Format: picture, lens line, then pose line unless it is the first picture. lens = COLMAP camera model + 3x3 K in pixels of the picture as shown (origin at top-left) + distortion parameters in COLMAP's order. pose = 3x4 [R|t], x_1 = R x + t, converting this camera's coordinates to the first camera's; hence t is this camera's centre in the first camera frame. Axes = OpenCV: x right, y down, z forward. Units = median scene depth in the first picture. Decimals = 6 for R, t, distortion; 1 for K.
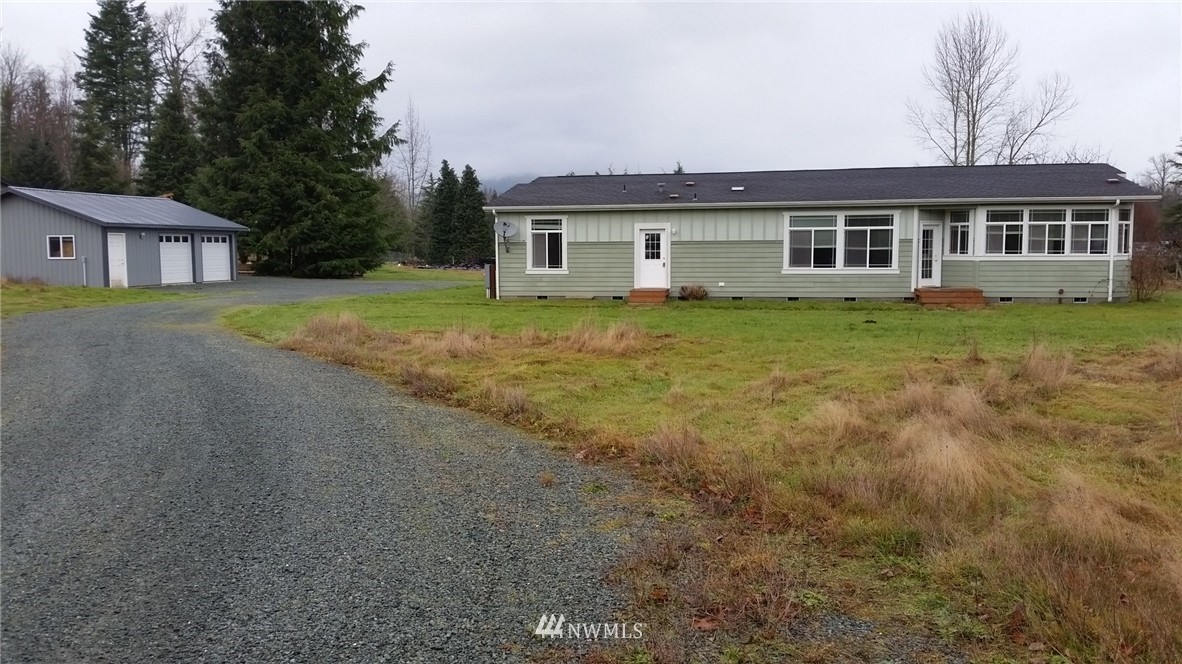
lens RADIAL K [[948.5, 0, 595.6], [0, 948.5, 335.0], [0, 0, 1]] dist [0.063653, -0.167795]
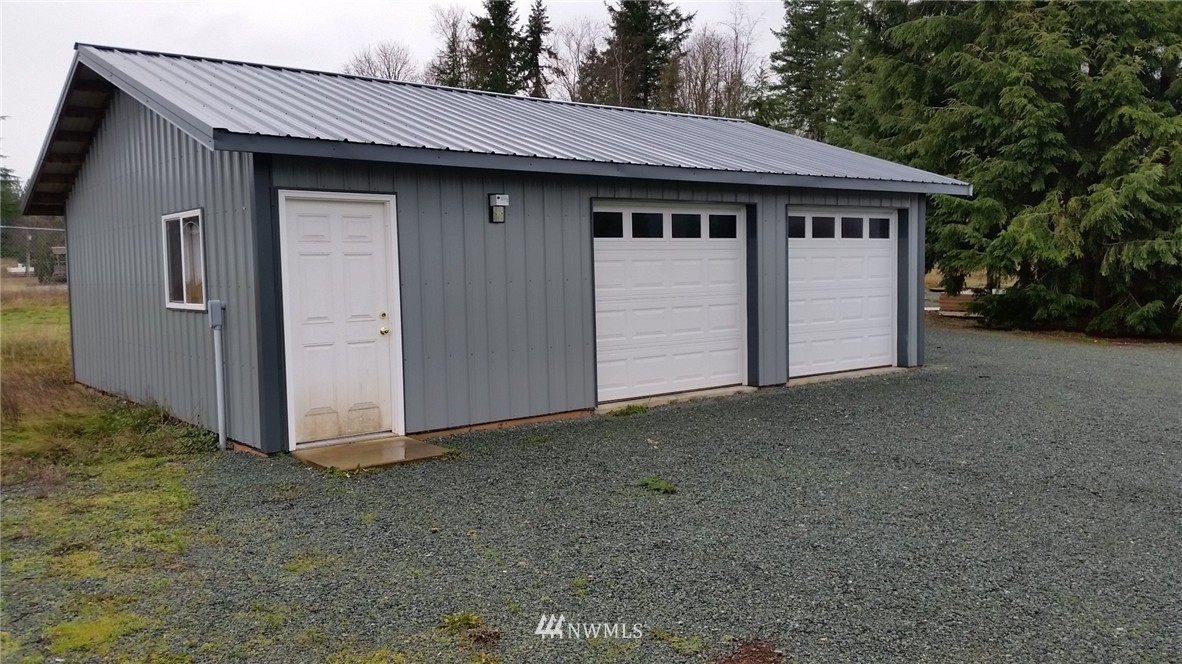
lens RADIAL K [[948.5, 0, 589.4], [0, 948.5, 334.3], [0, 0, 1]] dist [0.063653, -0.167795]
pose [[0.745120, 0.034372, -0.666044, -0.227788], [-0.041787, 0.999115, 0.004812, -0.056868], [0.665620, 0.024246, 0.745897, 0.635123]]
